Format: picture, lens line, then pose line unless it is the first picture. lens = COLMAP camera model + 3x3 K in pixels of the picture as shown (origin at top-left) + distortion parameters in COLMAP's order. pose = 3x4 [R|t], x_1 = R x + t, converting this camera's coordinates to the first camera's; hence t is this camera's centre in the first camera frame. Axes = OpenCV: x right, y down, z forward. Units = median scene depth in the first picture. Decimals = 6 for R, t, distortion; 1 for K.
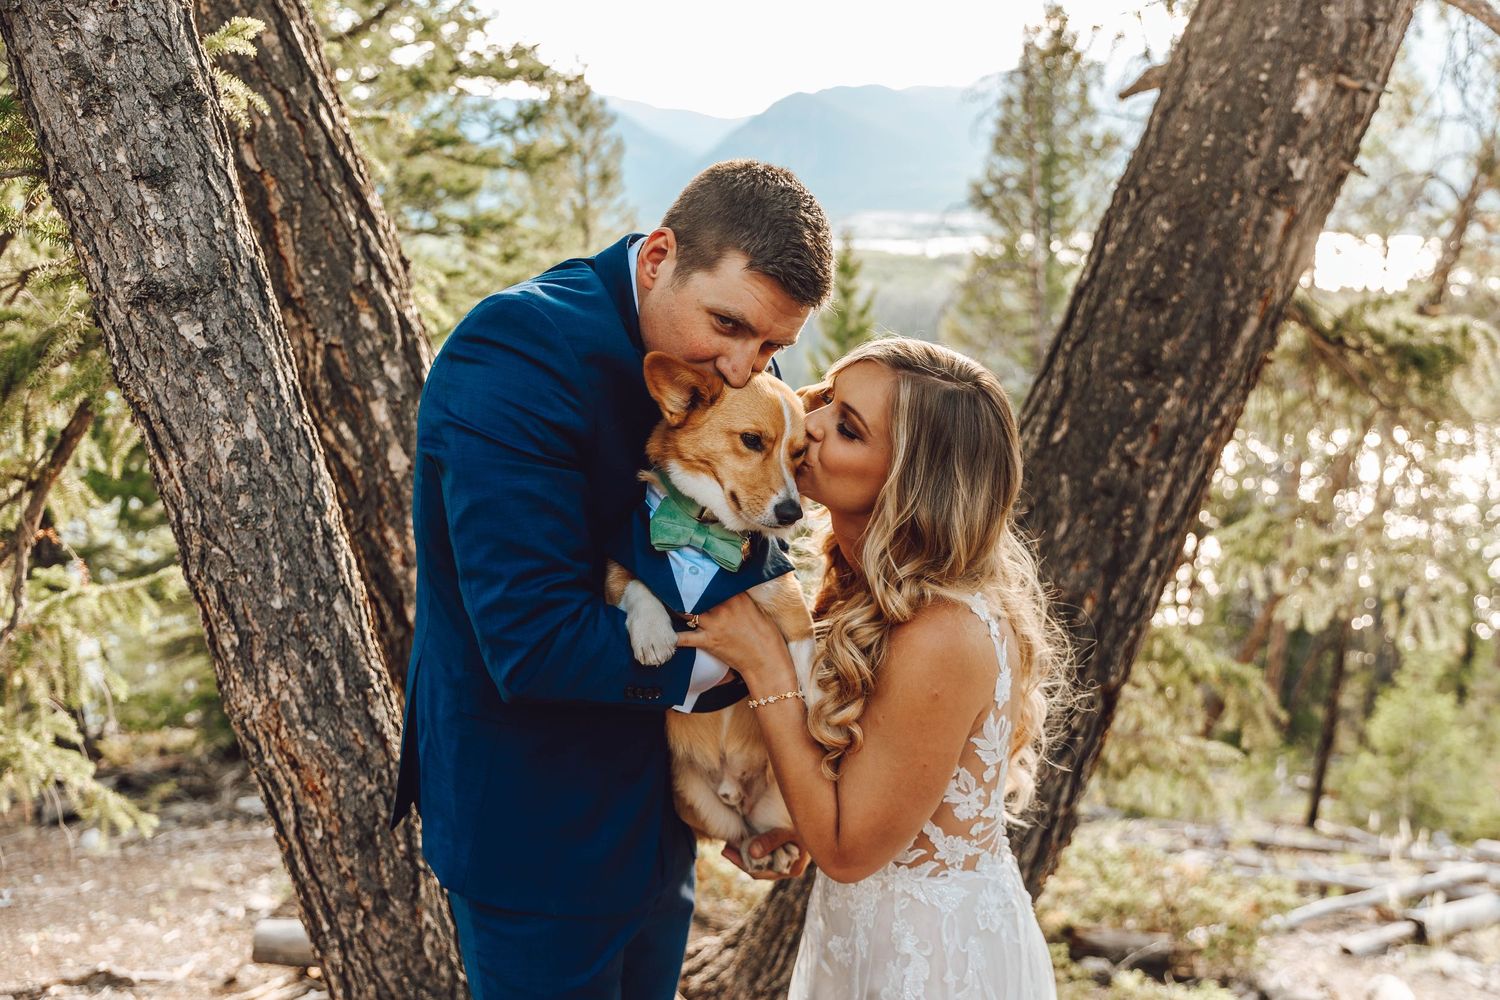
lens RADIAL K [[1321.9, 0, 760.2], [0, 1321.9, 499.3], [0, 0, 1]] dist [-0.004670, 0.005423]
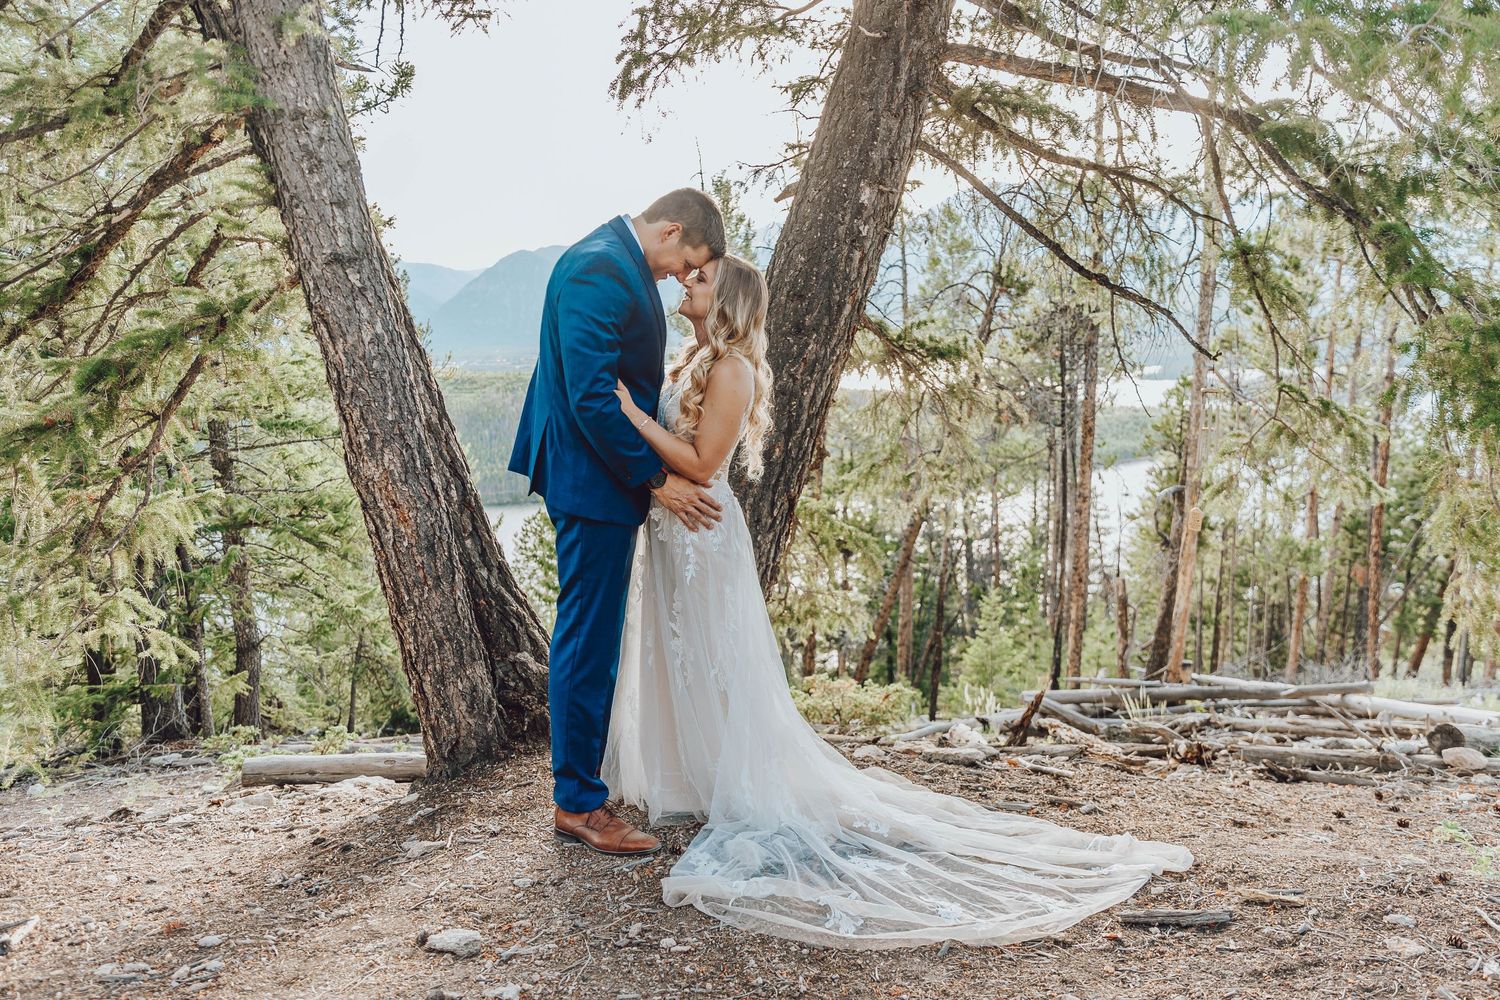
lens RADIAL K [[1095.3, 0, 750.0], [0, 1095.3, 500.0], [0, 0, 1]] dist [-0.016037, 0.028230]
pose [[0.971196, -0.047537, 0.233490, -0.170512], [0.066173, 0.995161, -0.072636, 0.269717], [-0.228908, 0.085995, 0.969642, -0.544285]]
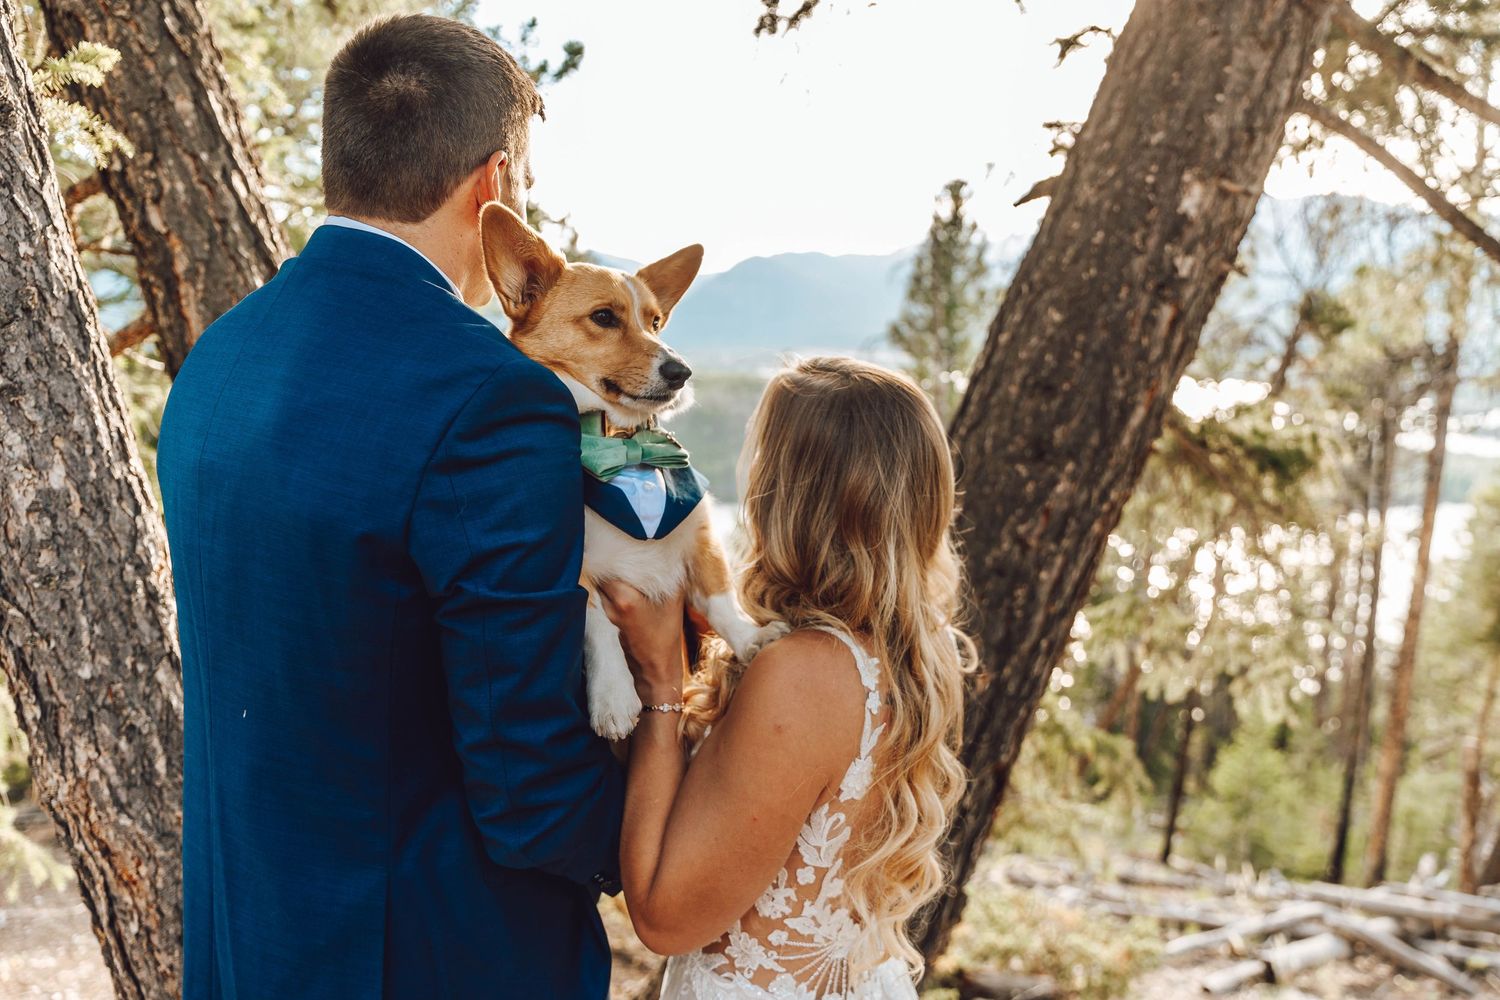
lens RADIAL K [[1039.3, 0, 750.0], [0, 1039.3, 500.0], [0, 0, 1]] dist [-0.007797, 0.002201]
pose [[0.999388, 0.025471, 0.023966, 0.050488], [-0.023679, 0.997101, -0.072314, 0.001452], [-0.025739, 0.071702, 0.997094, 0.206019]]
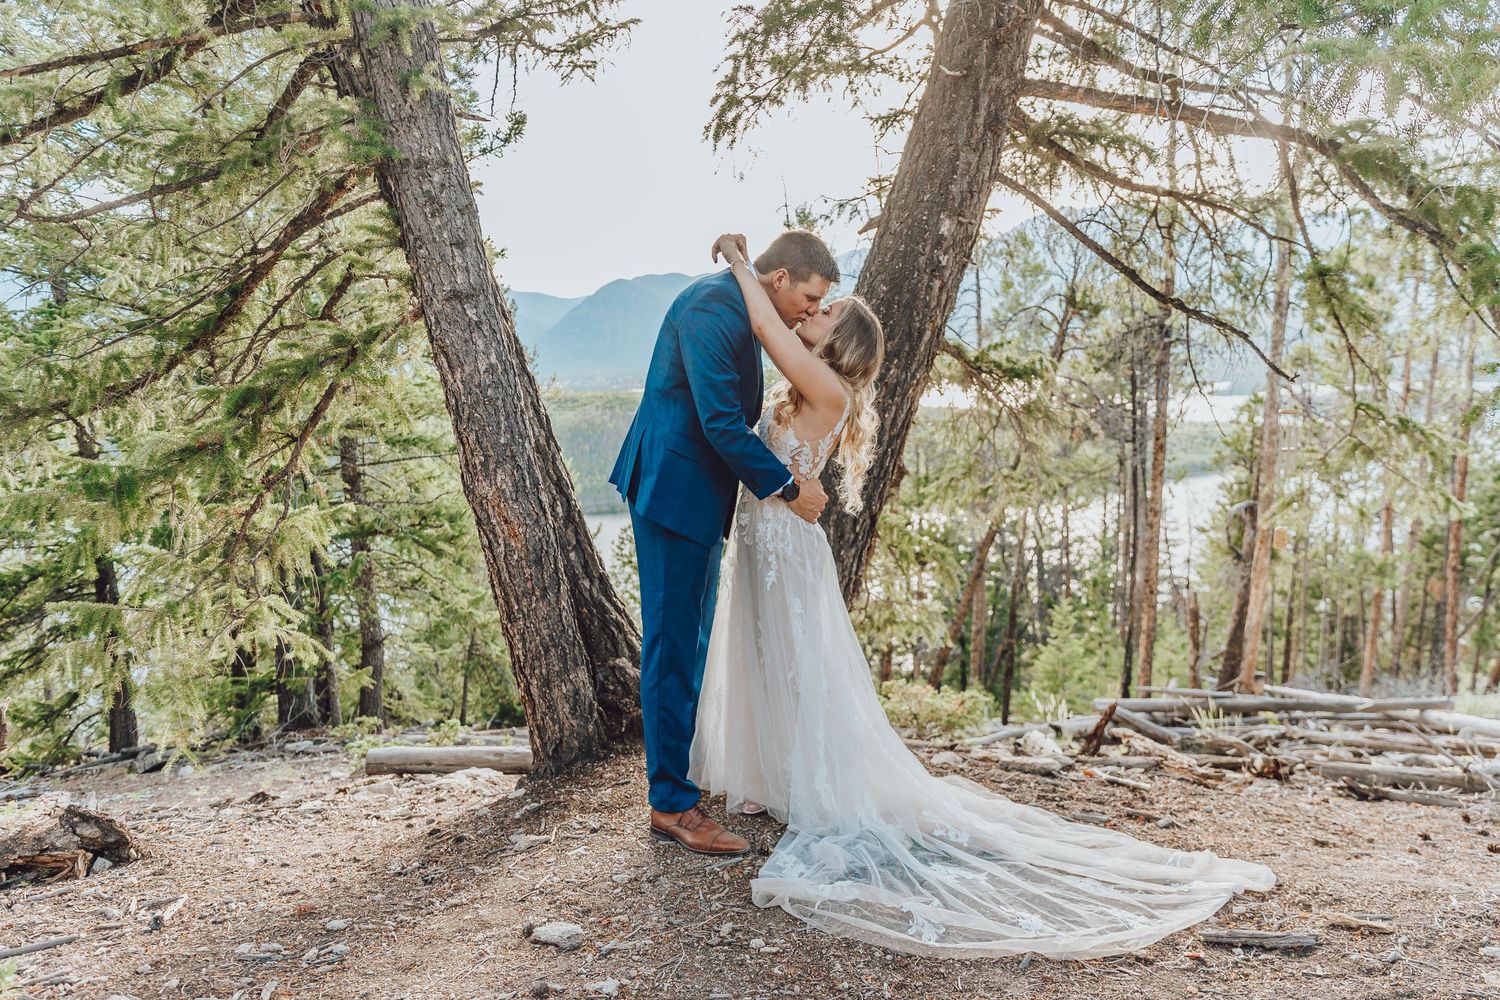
lens RADIAL K [[1018.4, 0, 743.2], [0, 1018.4, 497.7], [0, 0, 1]] dist [0.014256, -0.004021]
pose [[0.987398, -0.040015, 0.153116, -0.175666], [0.053646, 0.994854, -0.085952, 0.252671], [-0.148889, 0.093083, 0.984463, -0.526886]]
